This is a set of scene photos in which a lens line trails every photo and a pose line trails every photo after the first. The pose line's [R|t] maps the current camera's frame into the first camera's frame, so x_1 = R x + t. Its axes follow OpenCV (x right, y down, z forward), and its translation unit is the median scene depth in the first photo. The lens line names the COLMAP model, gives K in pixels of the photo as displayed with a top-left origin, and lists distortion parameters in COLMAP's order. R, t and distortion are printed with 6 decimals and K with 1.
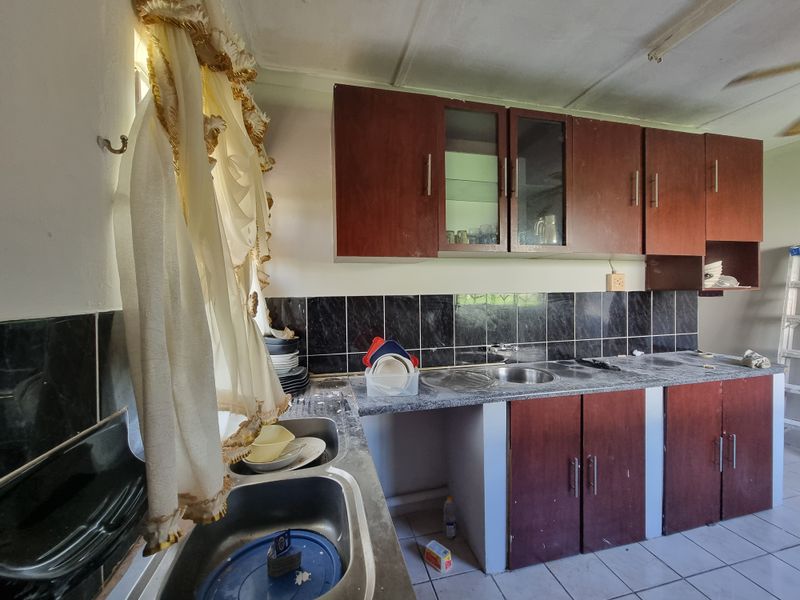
lens RADIAL K [[326.9, 0, 398.7], [0, 326.9, 297.6], [0, 0, 1]] dist [-0.002672, -0.000527]
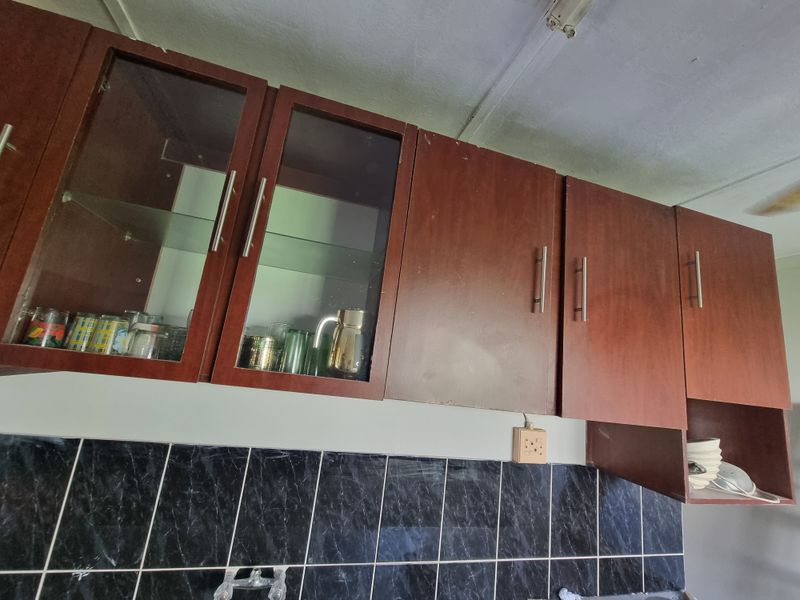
lens RADIAL K [[326.9, 0, 401.0], [0, 326.9, 300.3], [0, 0, 1]] dist [-0.002672, -0.000527]
pose [[0.990811, 0.134921, 0.009443, 0.459905], [-0.129804, 0.968199, -0.213874, -0.150940], [-0.037999, 0.210684, 0.976816, 0.472033]]
